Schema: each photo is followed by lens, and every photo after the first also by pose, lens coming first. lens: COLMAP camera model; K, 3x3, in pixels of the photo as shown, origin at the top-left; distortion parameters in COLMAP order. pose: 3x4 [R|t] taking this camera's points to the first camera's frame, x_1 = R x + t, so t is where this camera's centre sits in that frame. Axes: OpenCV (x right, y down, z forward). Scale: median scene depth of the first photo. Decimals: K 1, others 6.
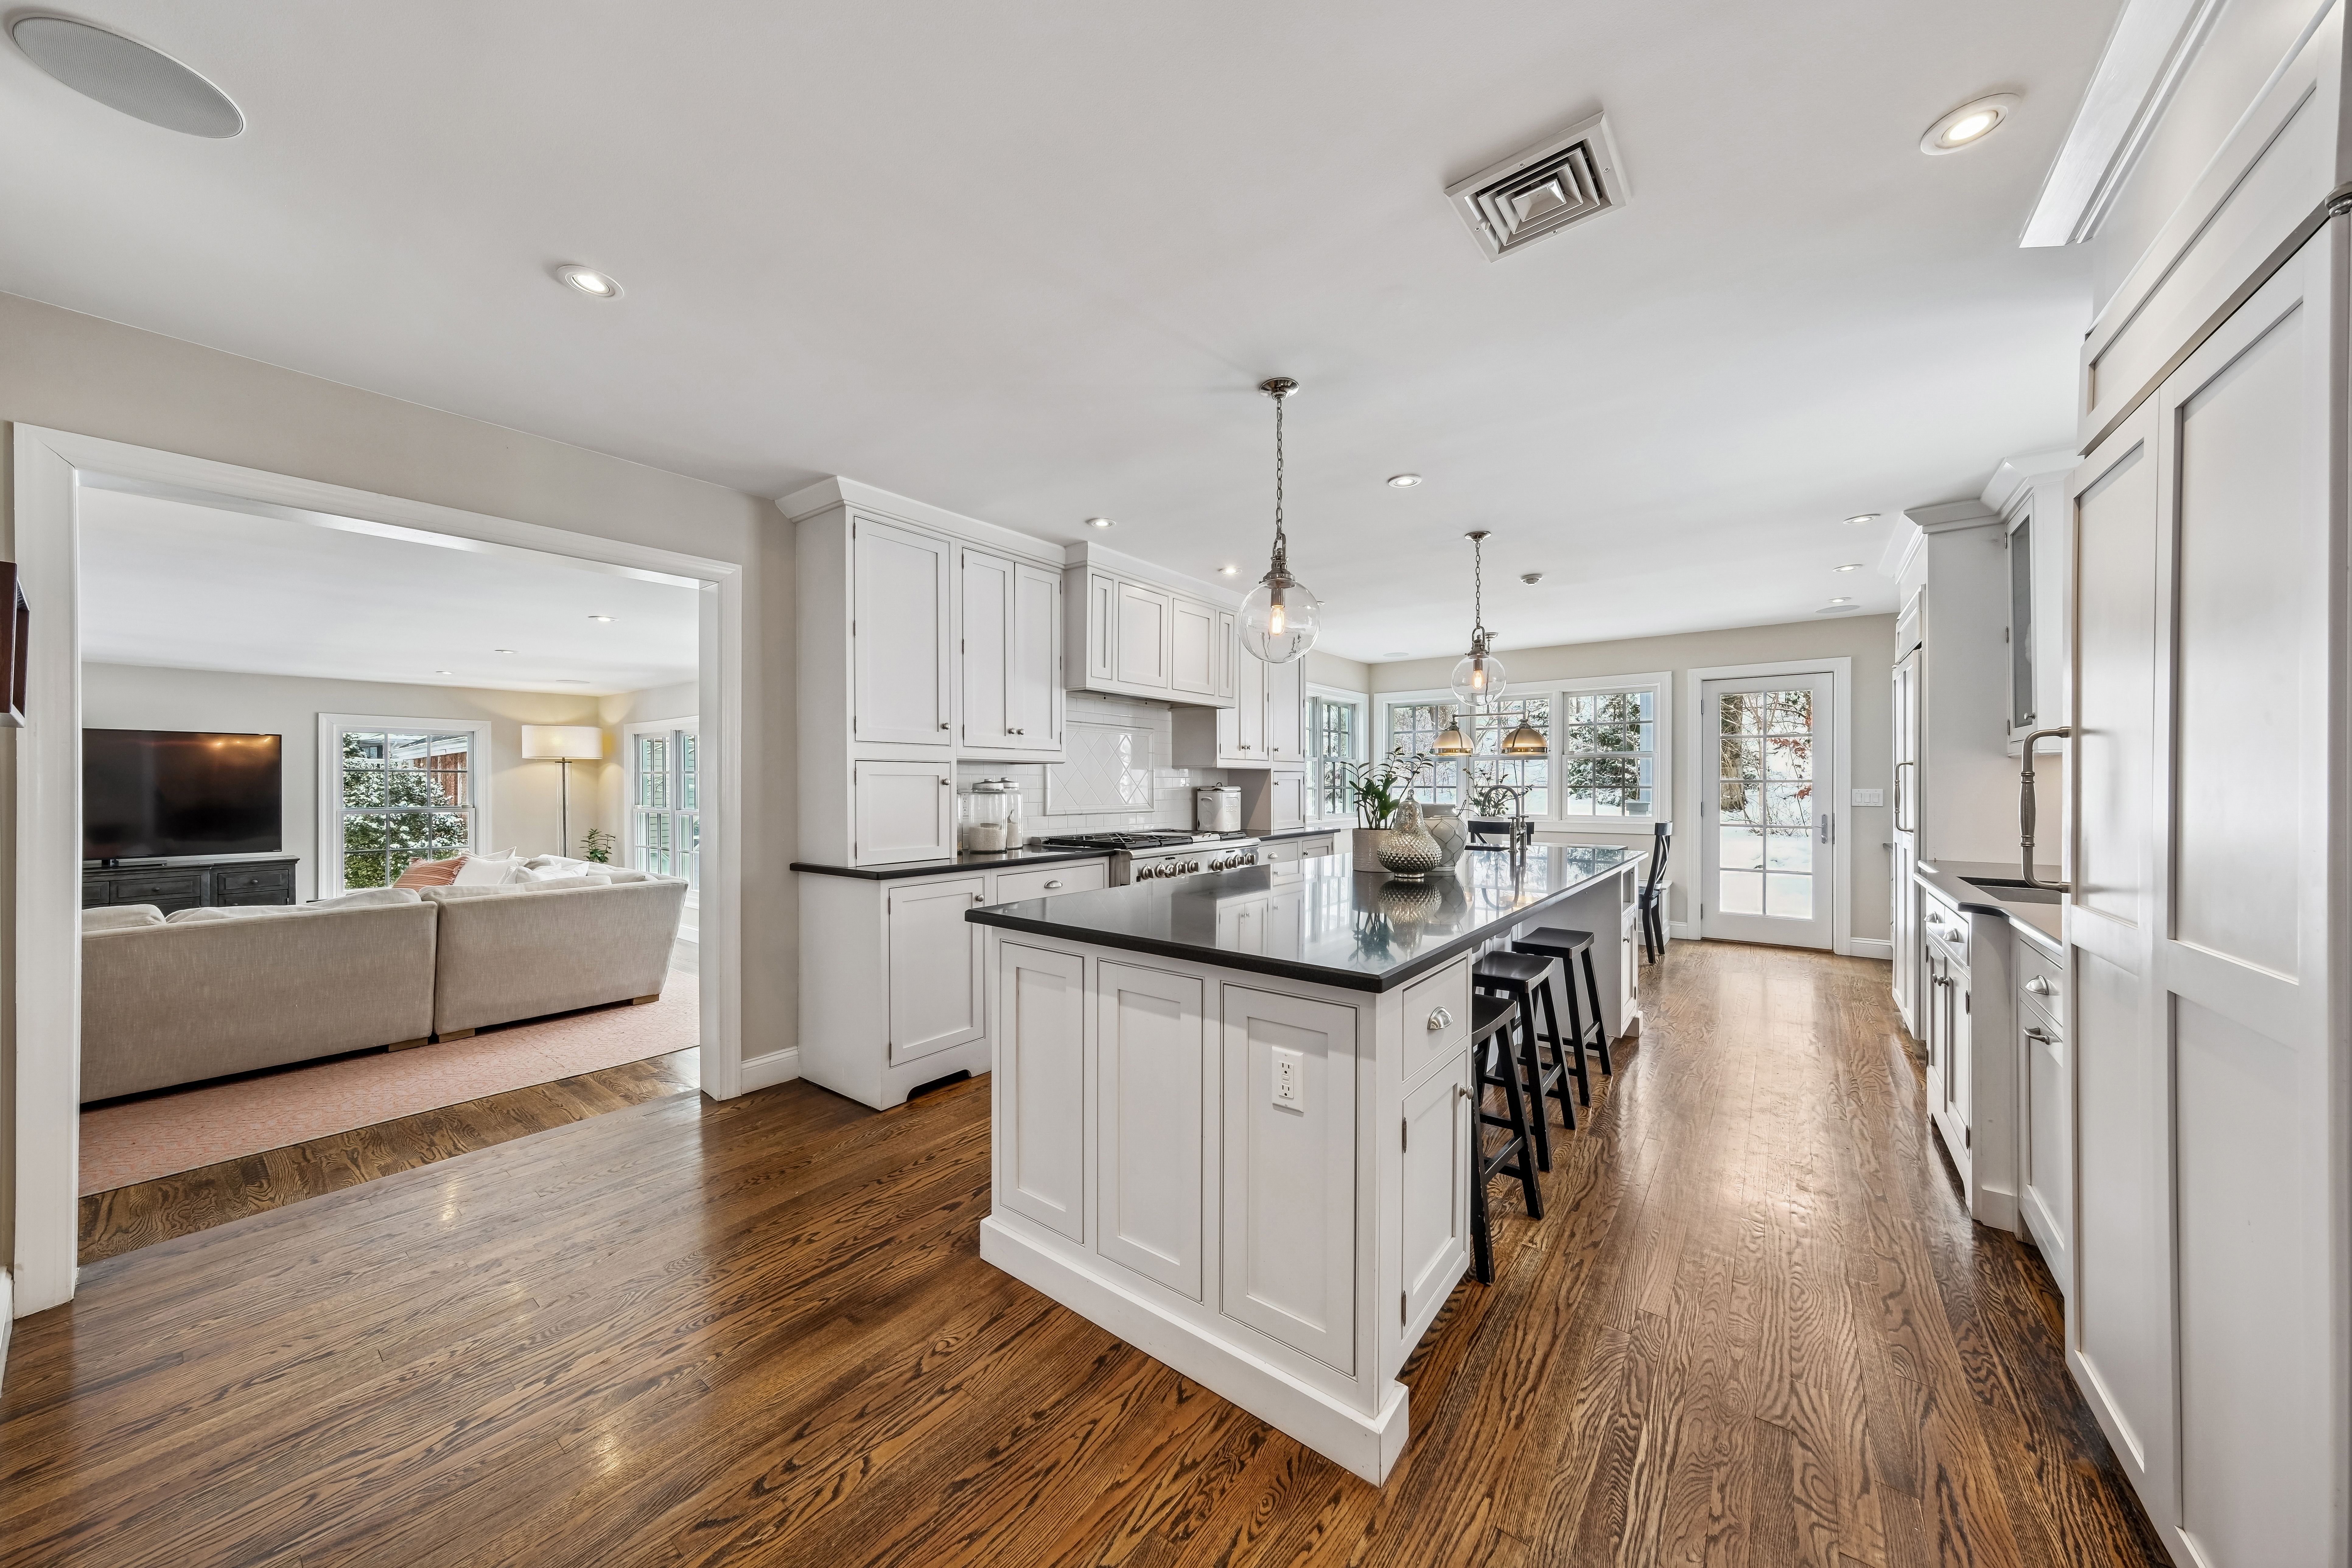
lens RADIAL K [[799.5, 0, 1172.8], [0, 799.5, 786.2], [0, 0, 1]] dist [-0.001948, 0.001891]
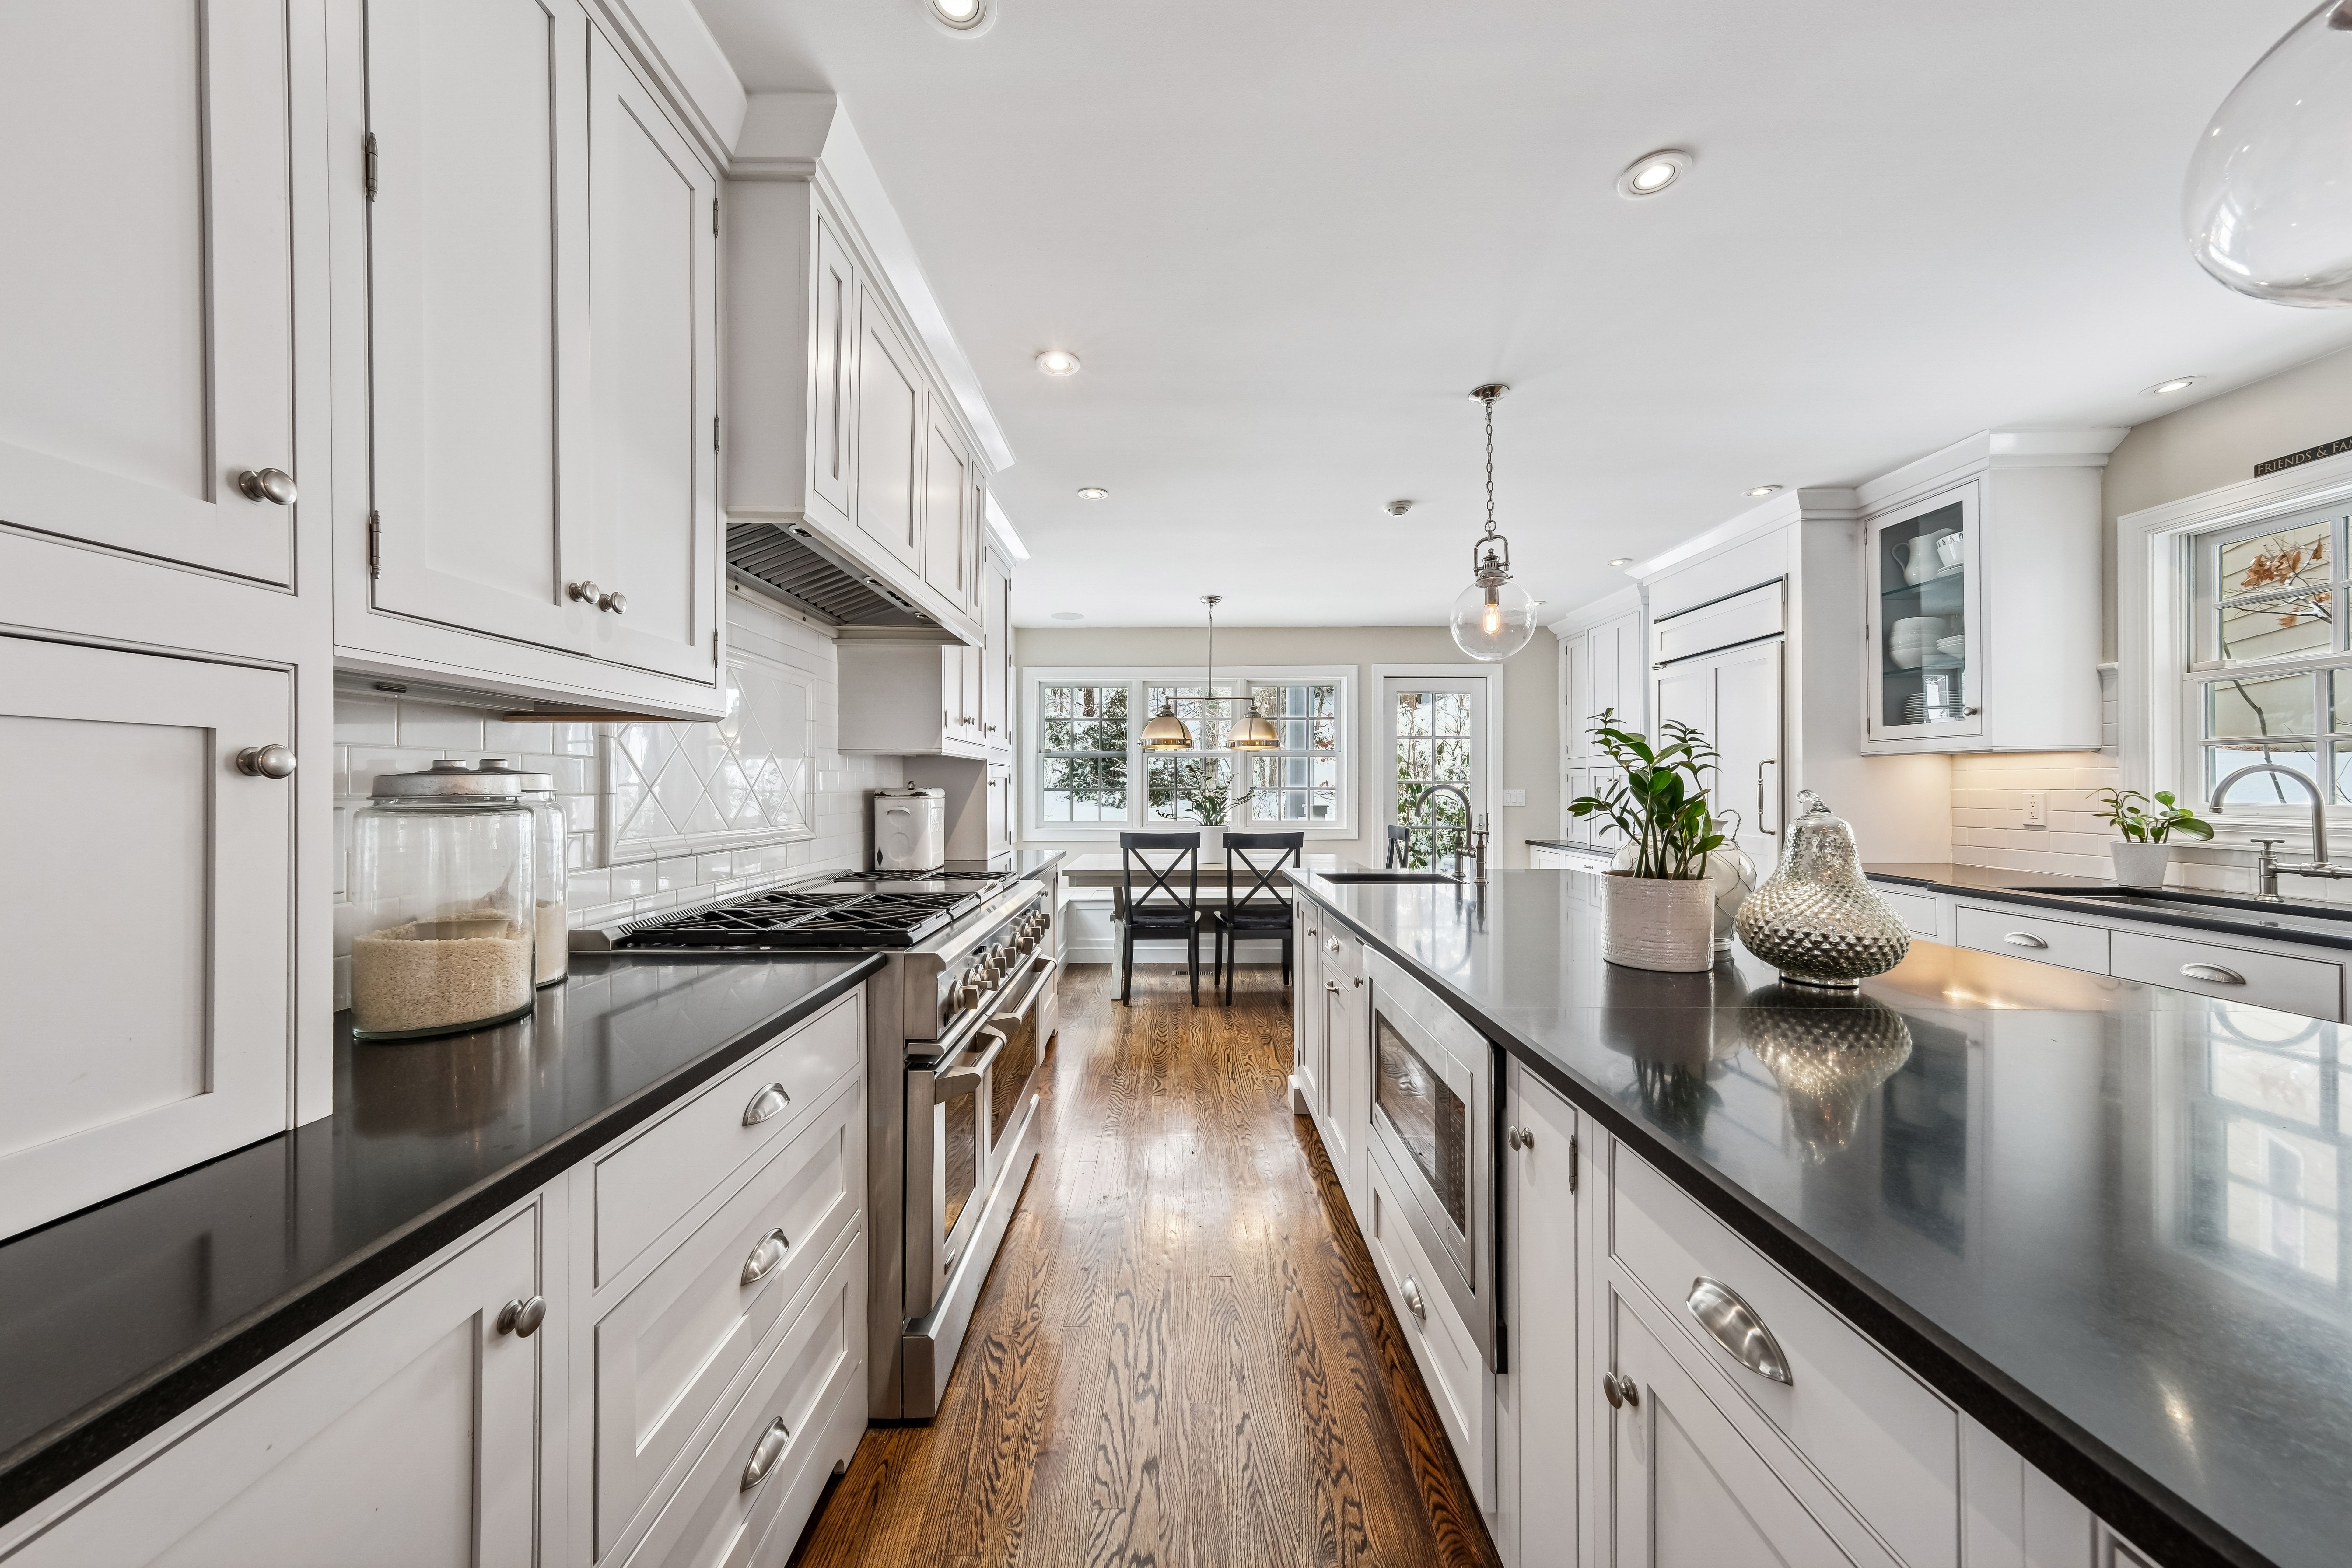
lens RADIAL K [[799.5, 0, 1167.9], [0, 799.5, 791.5], [0, 0, 1]] dist [-0.001948, 0.001891]
pose [[0.793463, -0.004013, 0.608605, -0.183623], [0.003401, 0.999992, 0.002161, 0.002344], [-0.608609, 0.000355, 0.793470, 0.565395]]
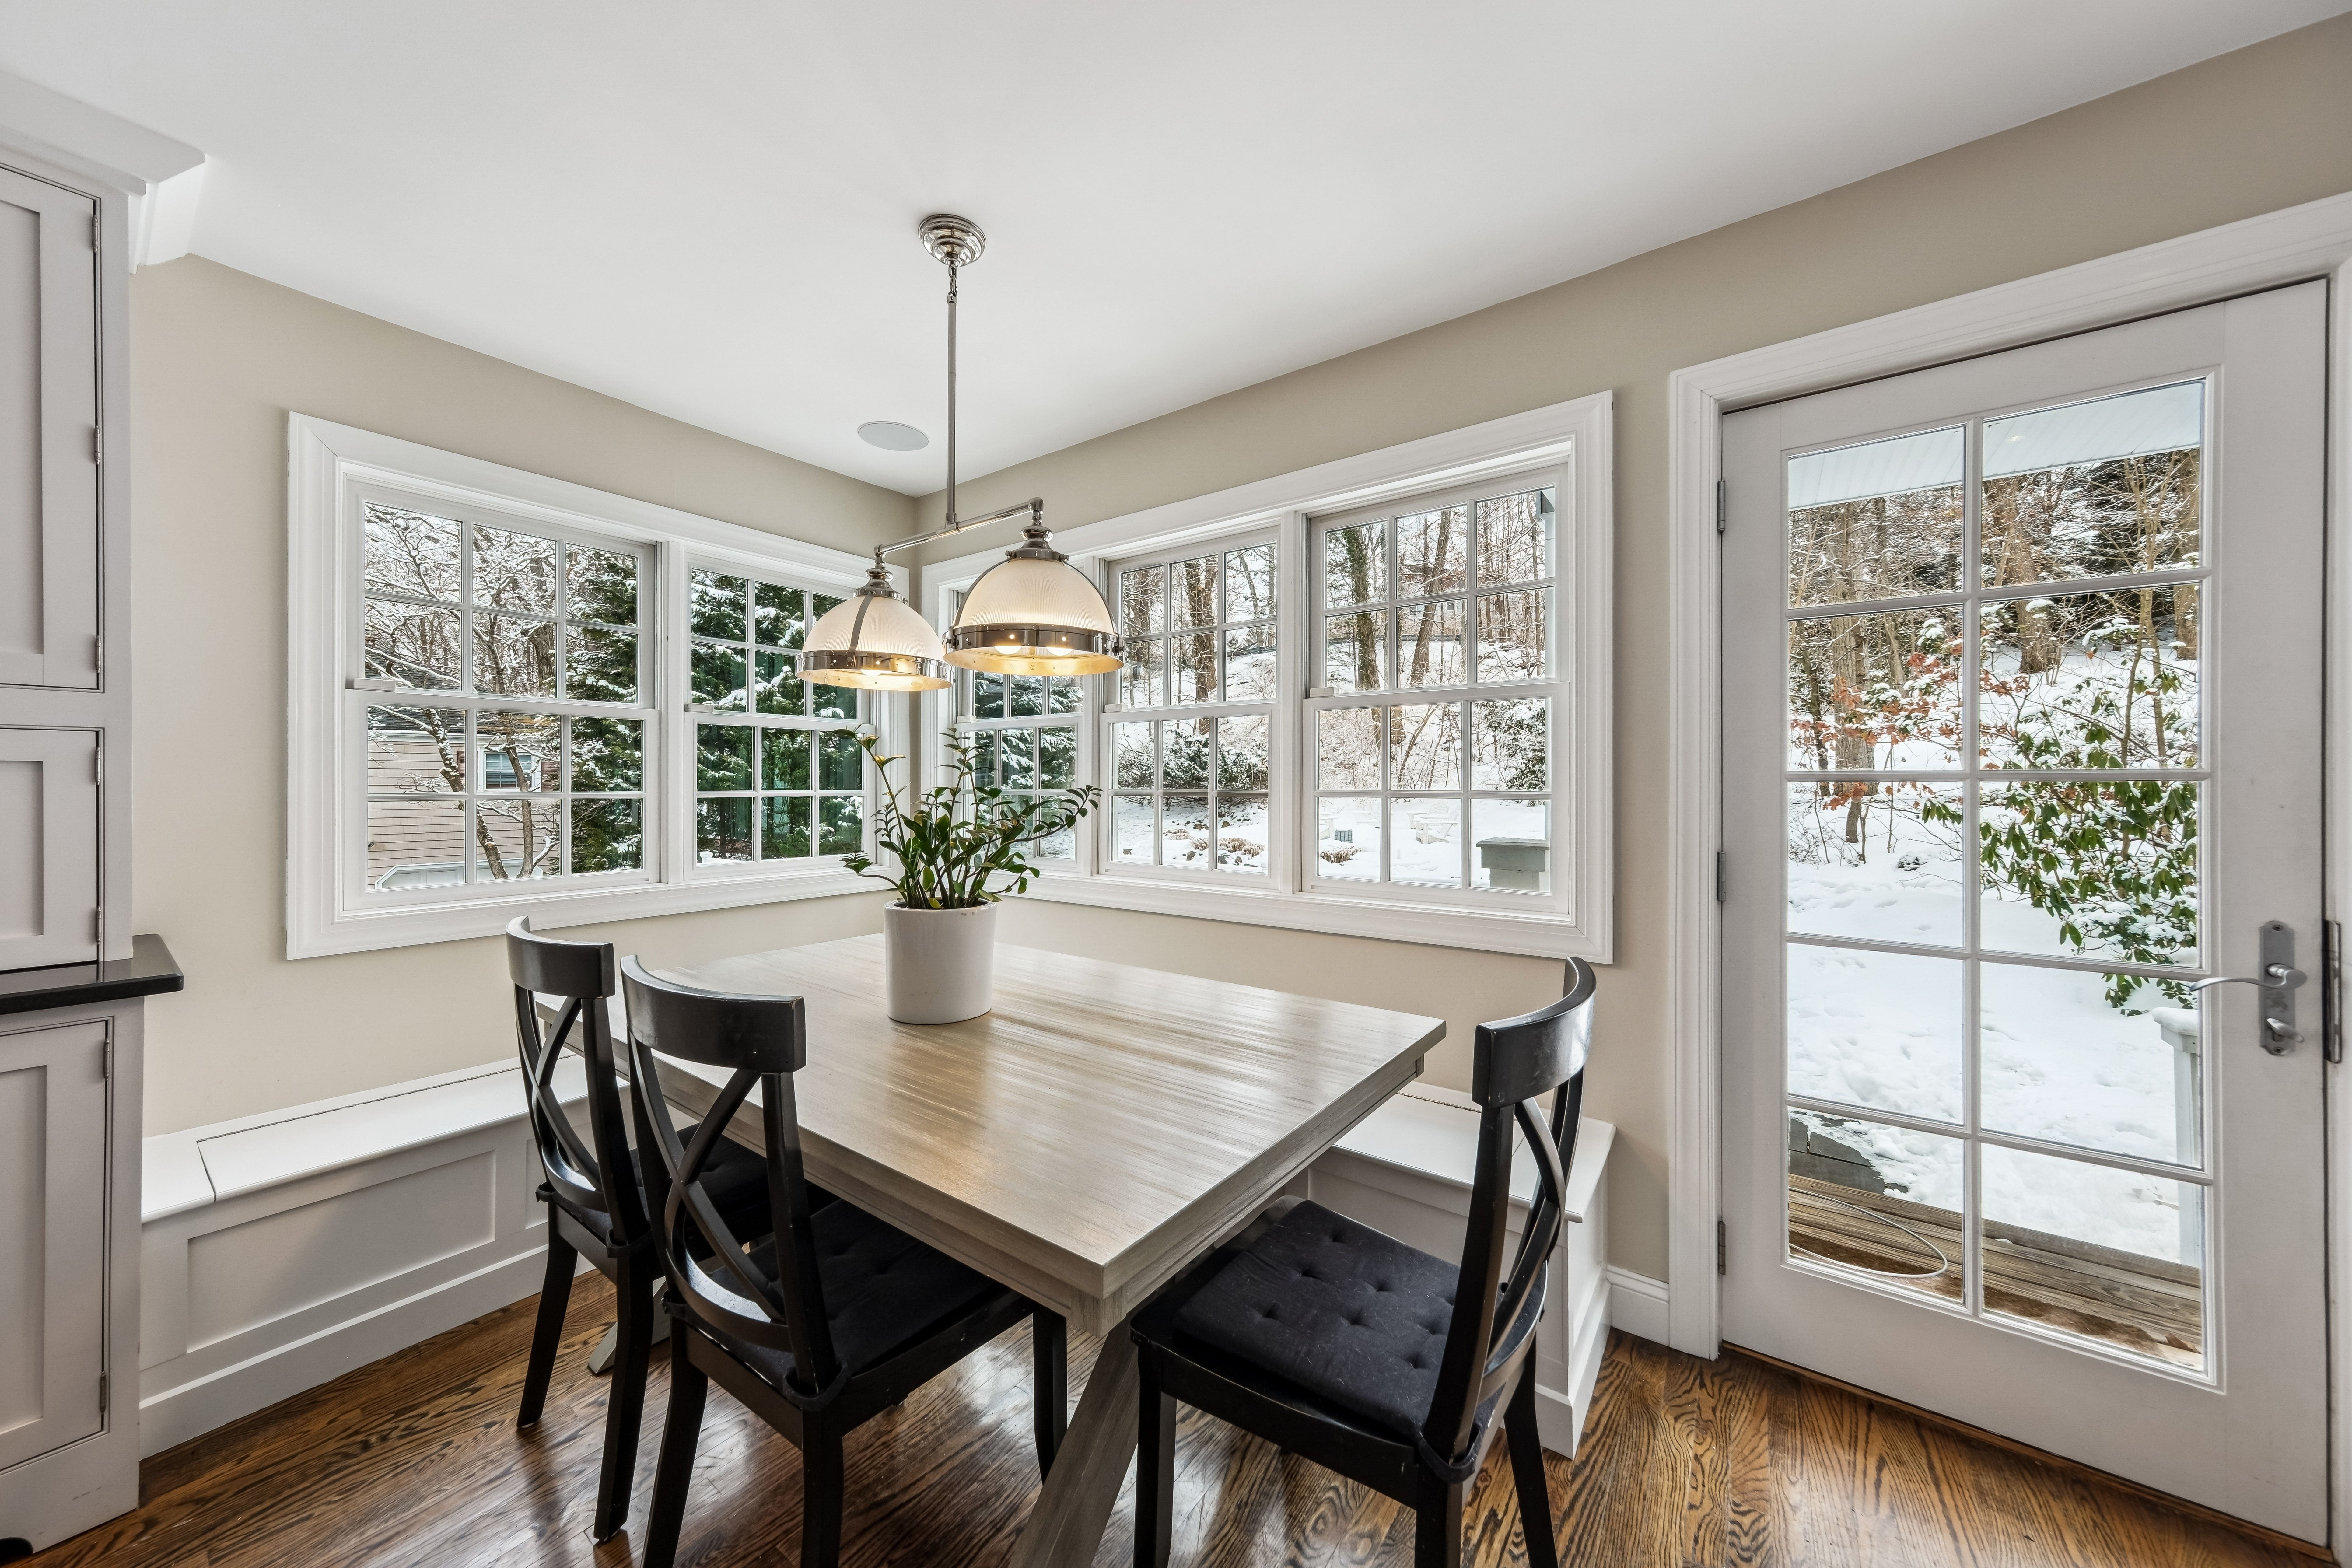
lens RADIAL K [[799.5, 0, 1167.7], [0, 799.5, 781.4], [0, 0, 1]] dist [-0.001948, 0.001891]
pose [[0.999745, 0.004039, 0.022233, 0.668714], [-0.003813, 0.999941, -0.010163, -0.001456], [-0.022273, 0.010075, 0.999701, 1.046665]]
